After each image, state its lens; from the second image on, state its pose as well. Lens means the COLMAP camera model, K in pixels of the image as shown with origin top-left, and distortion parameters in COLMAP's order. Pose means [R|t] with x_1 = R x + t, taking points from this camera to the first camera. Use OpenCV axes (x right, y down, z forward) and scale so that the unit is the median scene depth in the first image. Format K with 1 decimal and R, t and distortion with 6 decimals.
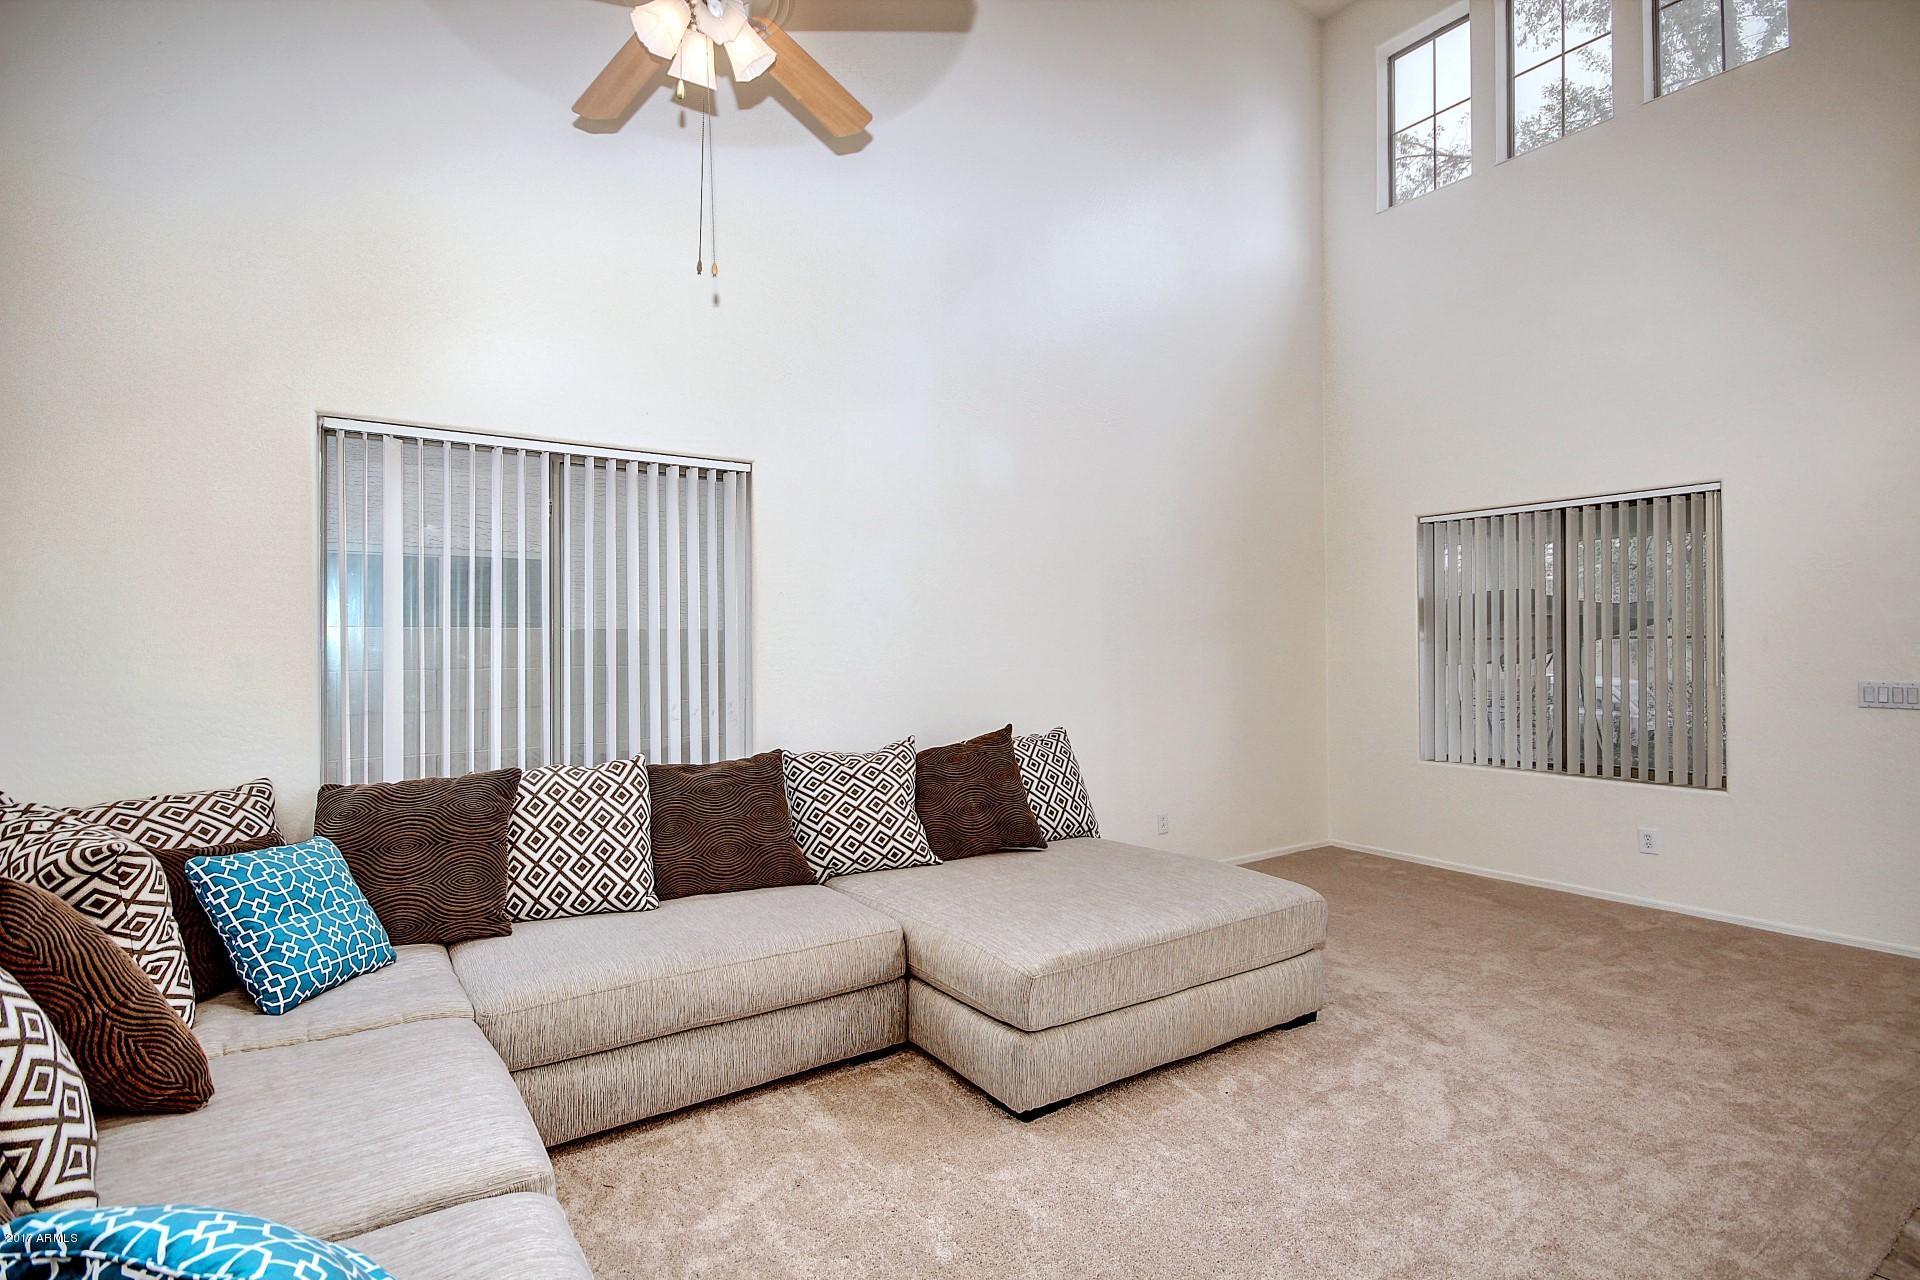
lens RADIAL K [[936.7, 0, 960.0], [0, 936.7, 640.0], [0, 0, 1]] dist [0.000246, -0.000001]
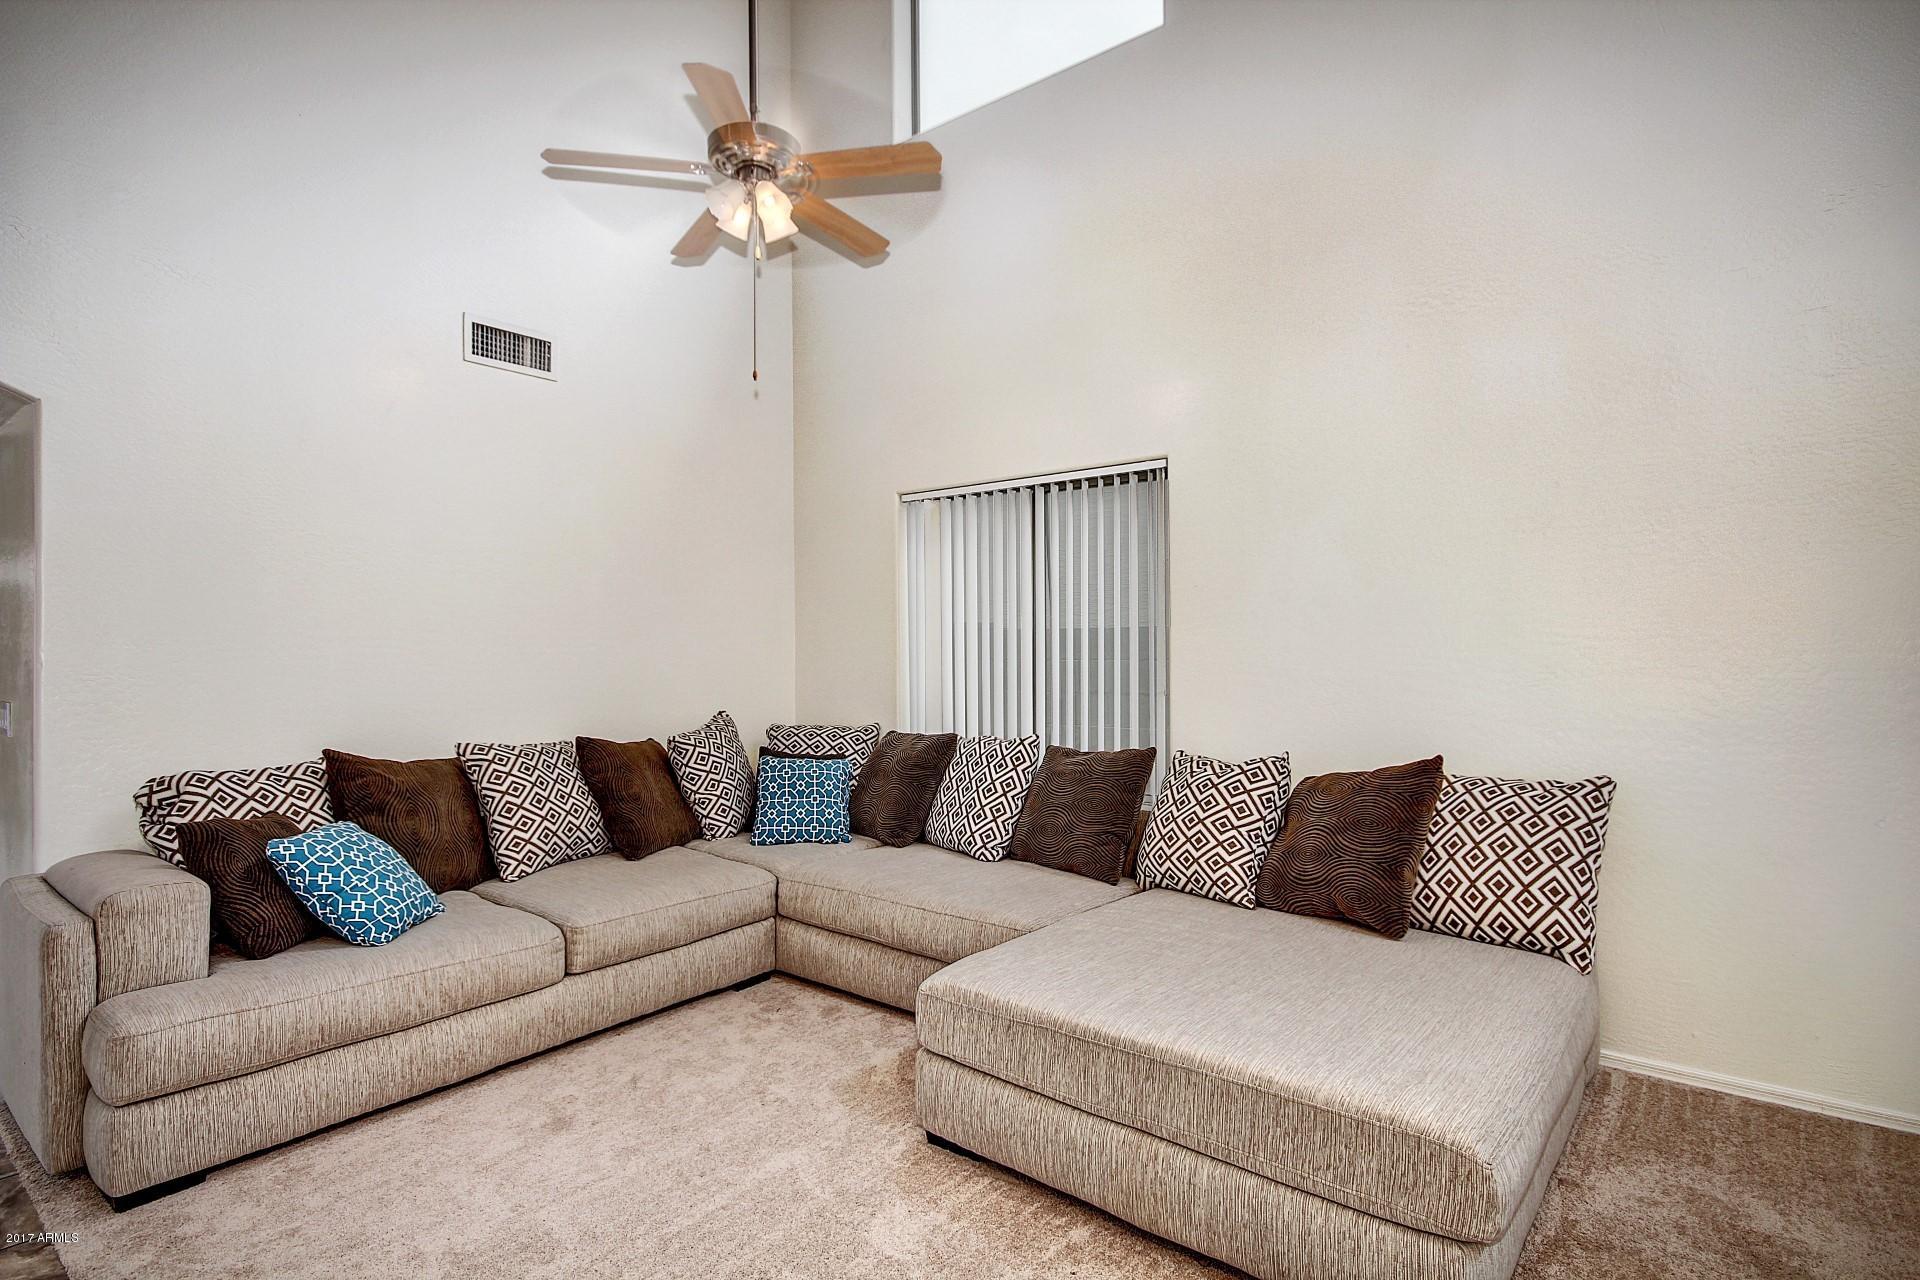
lens RADIAL K [[943.3, 0, 960.0], [0, 943.3, 640.0], [0, 0, 1]] dist [0.029904, 0.000041]
pose [[0.282010, -0.012080, -0.959335, 0.732147], [0.003044, 0.999927, -0.011697, 0.016173], [0.959406, 0.000378, 0.282027, 0.554980]]
